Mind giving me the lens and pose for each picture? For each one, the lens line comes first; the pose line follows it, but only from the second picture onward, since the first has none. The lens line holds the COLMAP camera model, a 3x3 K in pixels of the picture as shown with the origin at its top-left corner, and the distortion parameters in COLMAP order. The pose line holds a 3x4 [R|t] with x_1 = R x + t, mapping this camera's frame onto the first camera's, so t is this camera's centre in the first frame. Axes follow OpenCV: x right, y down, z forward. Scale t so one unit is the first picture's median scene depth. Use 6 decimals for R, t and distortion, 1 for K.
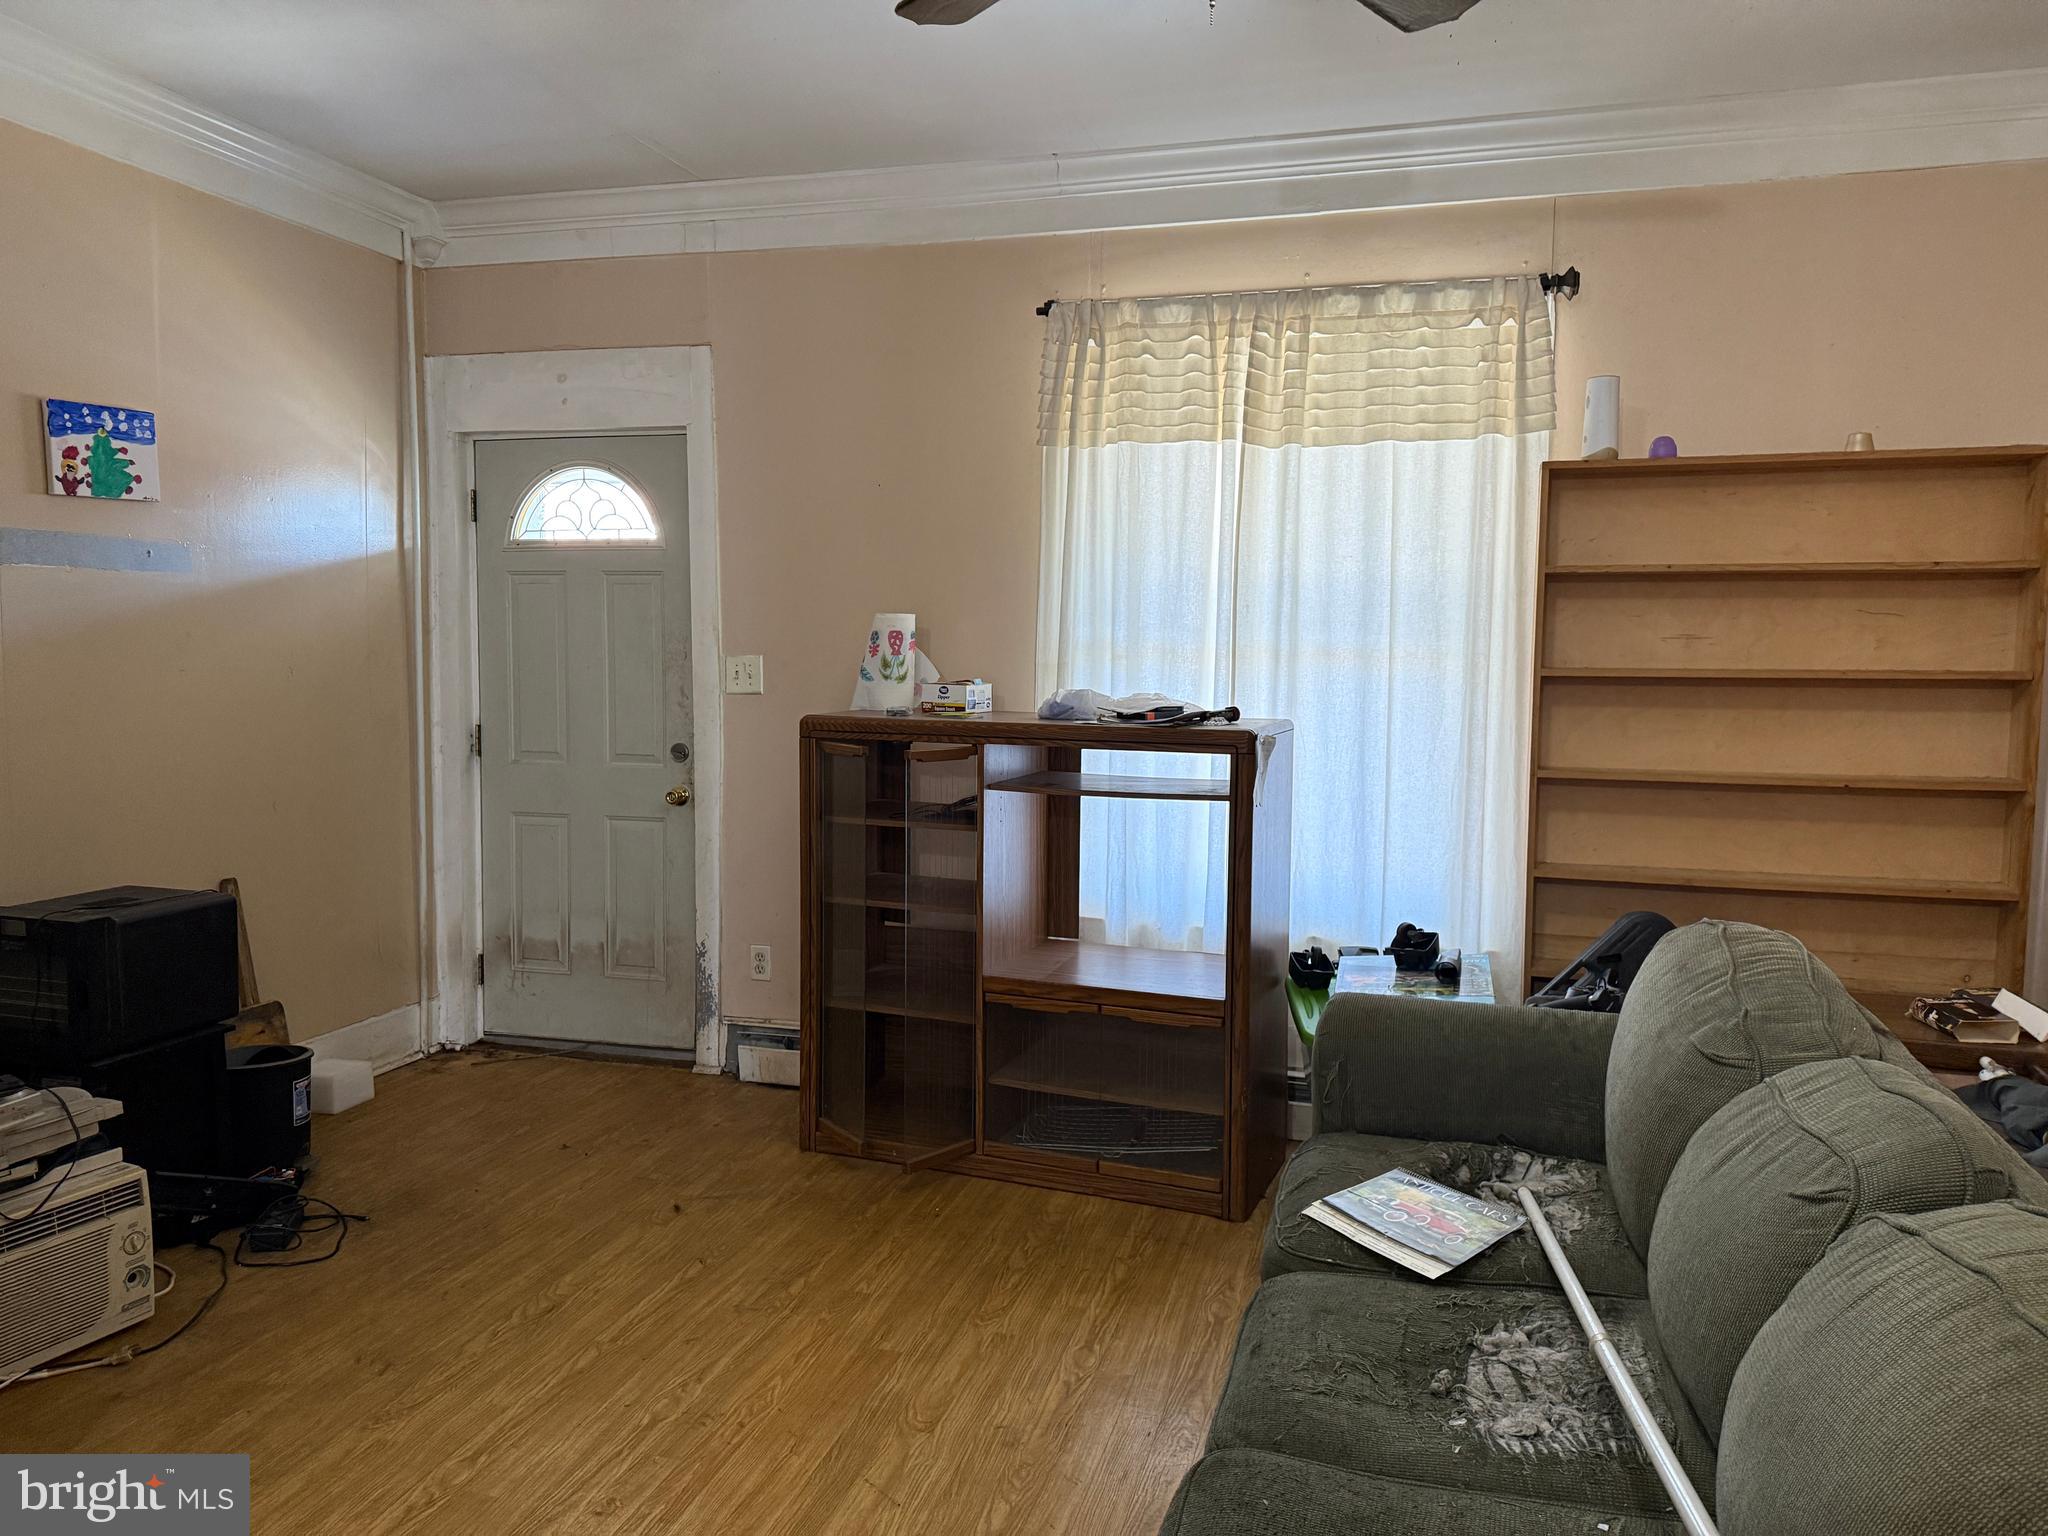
lens RADIAL K [[1436.3, 0, 1024.2], [0, 1436.3, 776.3], [0, 0, 1]] dist [0.171498, -0.324962]
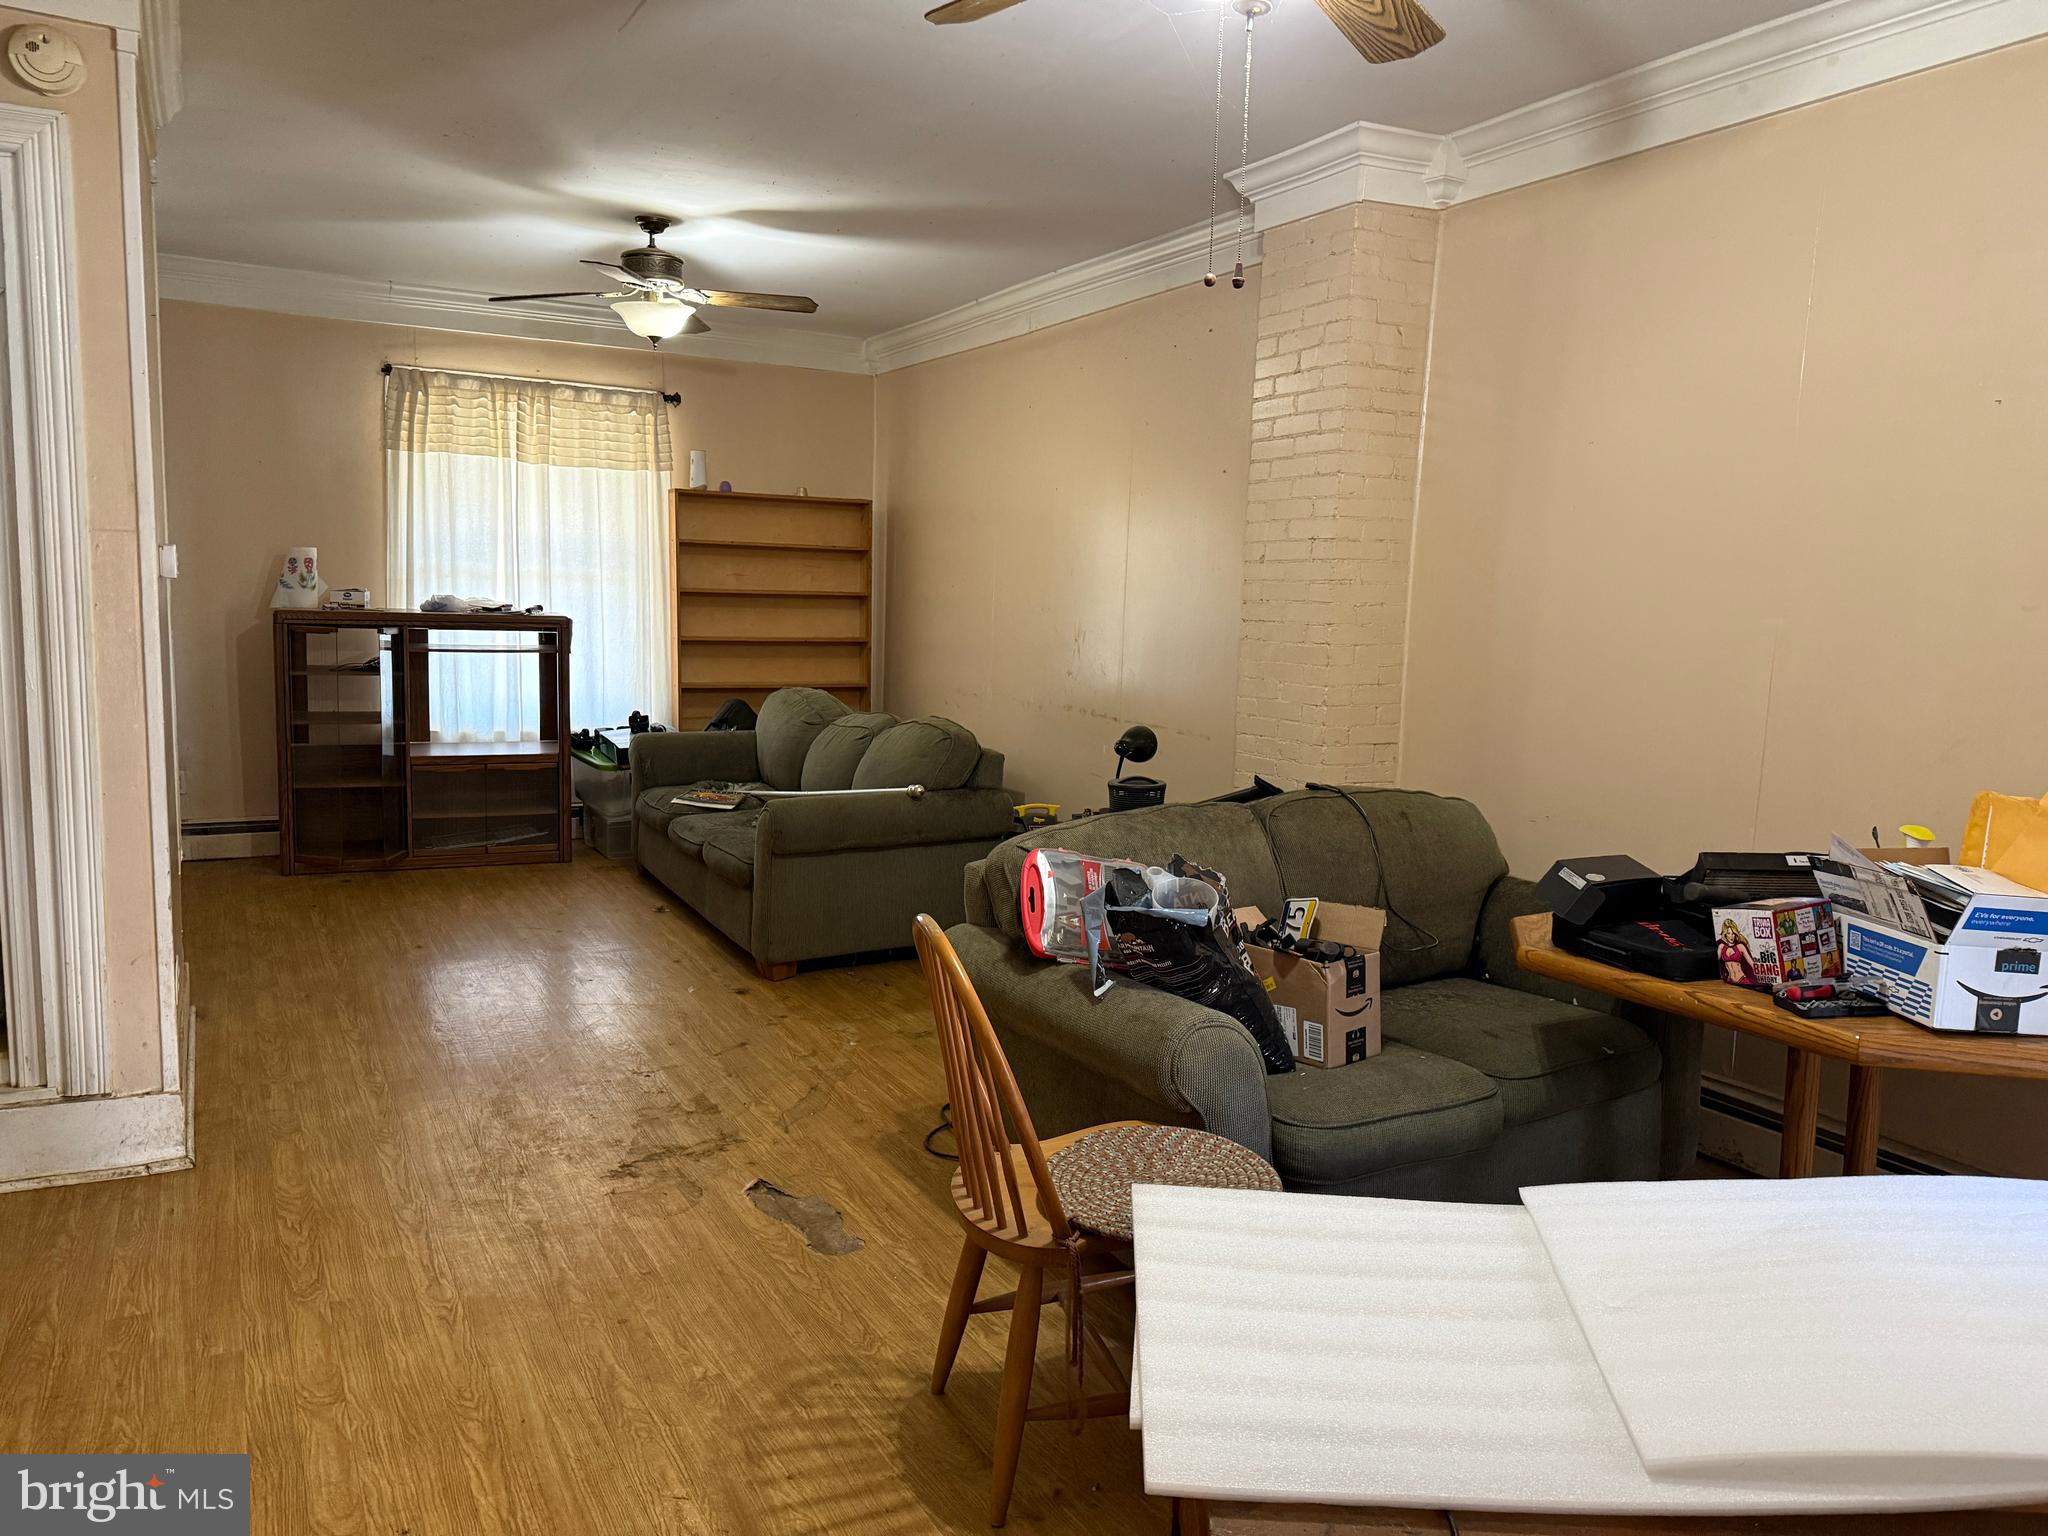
lens RADIAL K [[1436.3, 0, 1024.2], [0, 1436.3, 776.3], [0, 0, 1]] dist [0.171498, -0.324962]
pose [[0.712532, -0.081585, 0.696880, -0.728235], [0.041111, 0.996365, 0.074611, 0.057303], [-0.700434, -0.024513, 0.713296, -0.795273]]
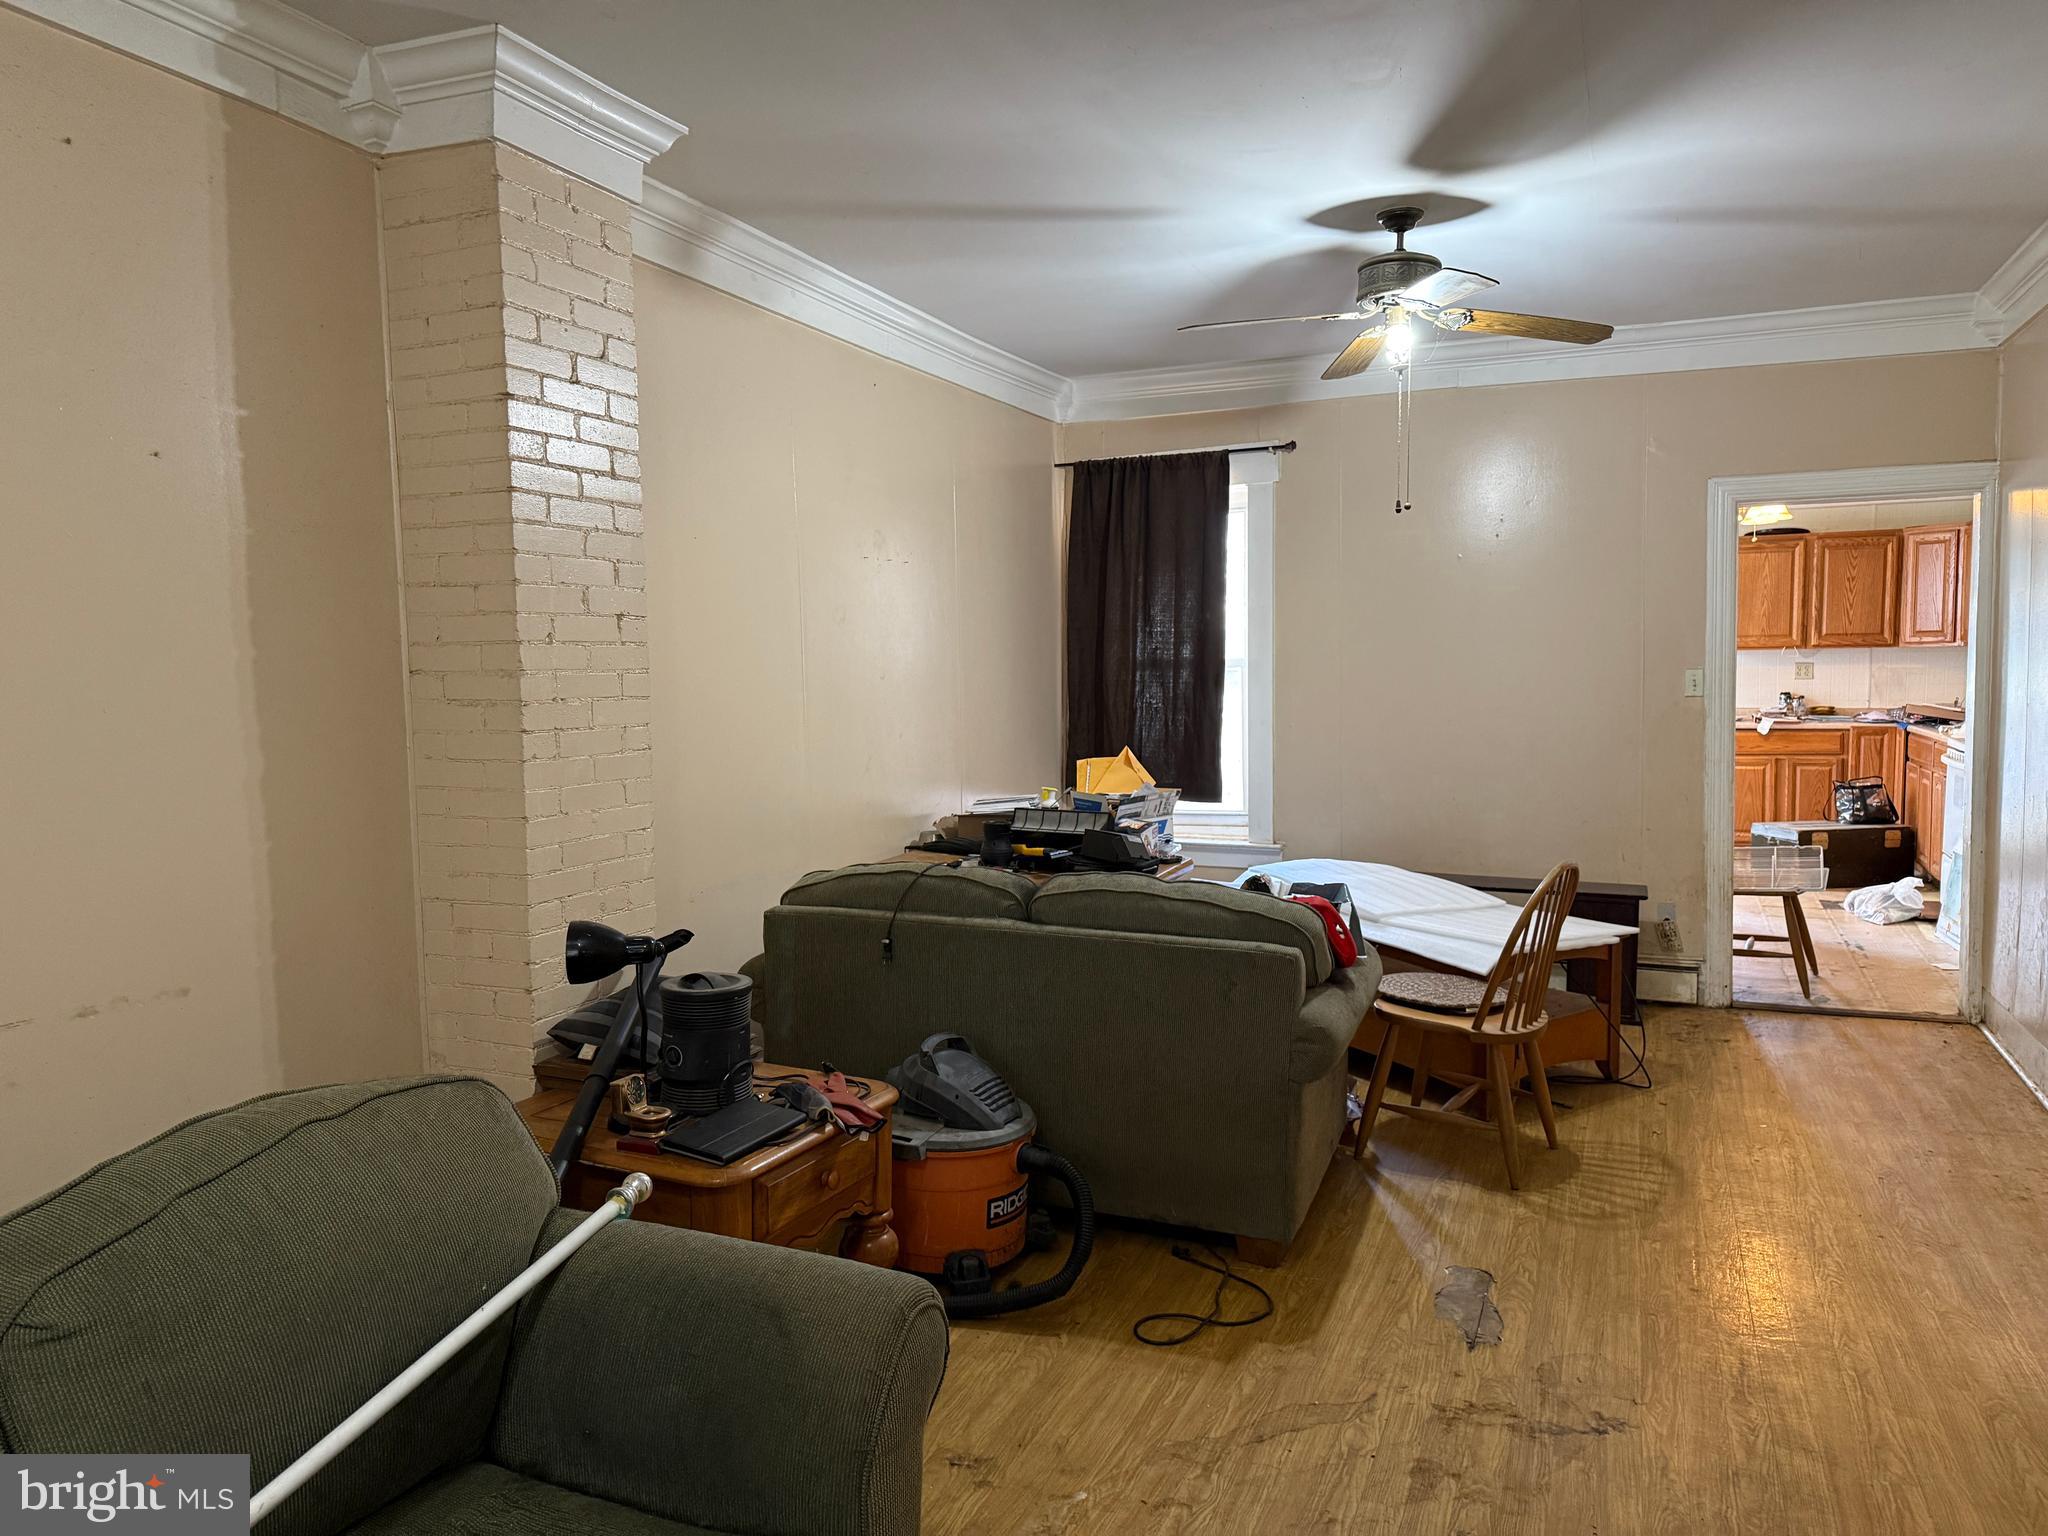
lens RADIAL K [[1439.9, 0, 1024.0], [0, 1439.9, 768.0], [0, 0, 1]] dist [0.095017, -0.135727]
pose [[-0.992270, -0.005041, 0.123996, -0.085458], [0.014485, 0.987639, 0.156072, -0.078931], [-0.123250, 0.156662, -0.979932, 0.735771]]
